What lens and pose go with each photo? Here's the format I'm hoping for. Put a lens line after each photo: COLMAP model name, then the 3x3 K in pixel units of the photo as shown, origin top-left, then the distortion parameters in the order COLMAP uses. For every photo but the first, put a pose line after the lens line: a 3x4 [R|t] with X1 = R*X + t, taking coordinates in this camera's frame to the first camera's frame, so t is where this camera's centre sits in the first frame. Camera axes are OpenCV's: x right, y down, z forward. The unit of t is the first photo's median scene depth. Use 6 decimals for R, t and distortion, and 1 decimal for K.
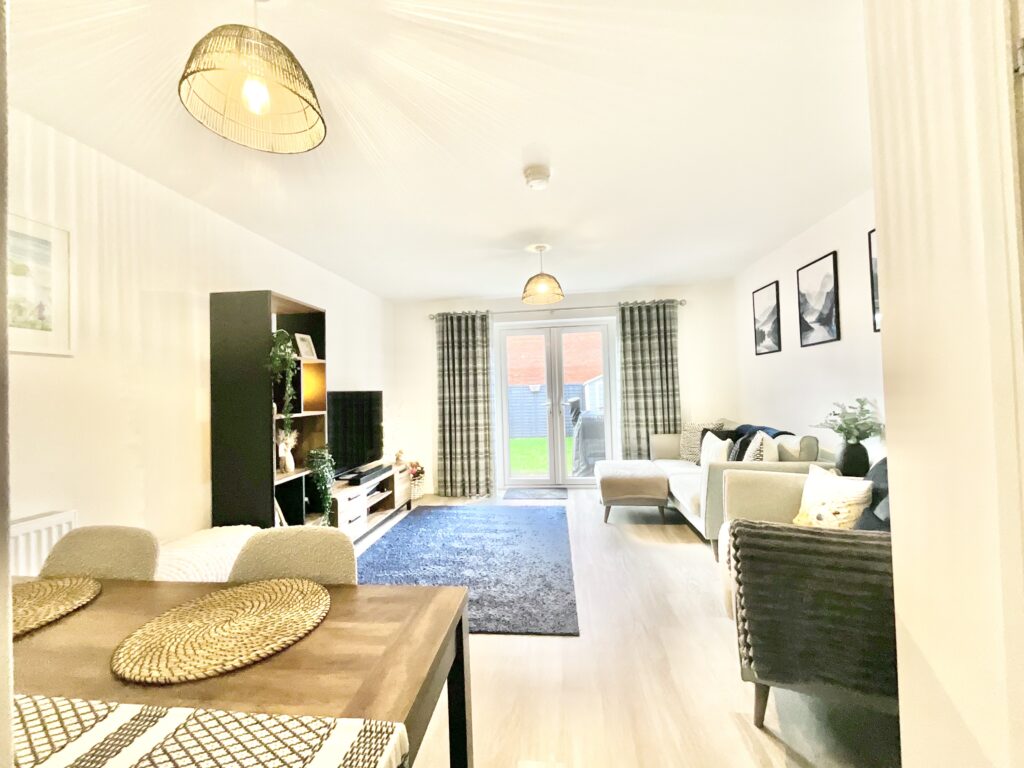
lens RADIAL K [[412.8, 0, 512.0], [0, 412.8, 384.0], [0, 0, 1]] dist [-0.004691, 0.000181]
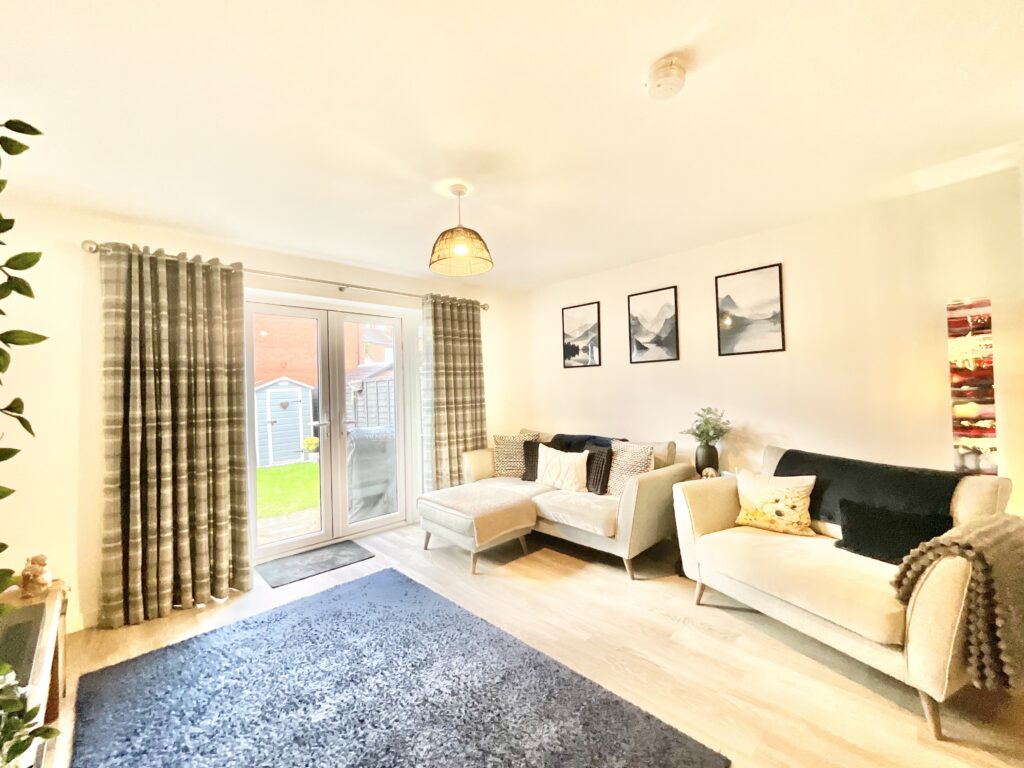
lens RADIAL K [[412.8, 0, 512.0], [0, 412.8, 384.0], [0, 0, 1]] dist [-0.004691, 0.000181]
pose [[0.631762, 0.024381, 0.774779, -0.340563], [-0.009461, 0.999673, -0.023743, -0.001782], [-0.775105, 0.007670, 0.631786, 0.463178]]
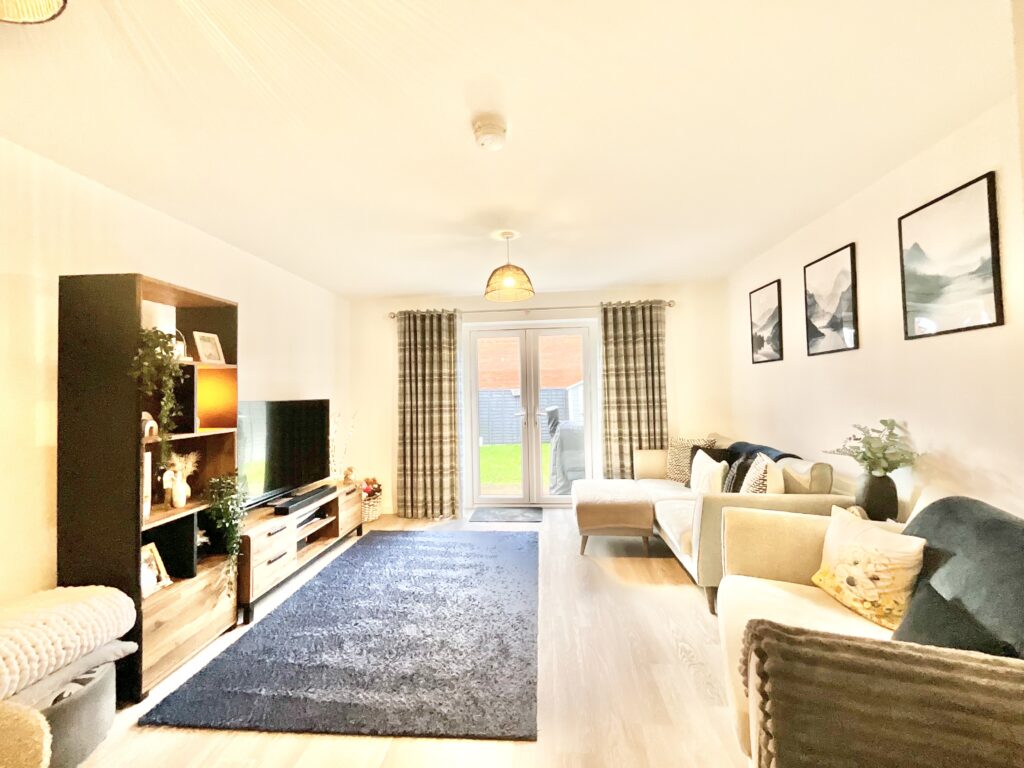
lens RADIAL K [[412.8, 0, 512.0], [0, 412.8, 384.0], [0, 0, 1]] dist [-0.004691, 0.000181]
pose [[0.999427, 0.010443, 0.032189, 0.049008], [-0.010298, 0.999936, -0.004658, -0.017727], [-0.032236, 0.004323, 0.999471, 0.139103]]
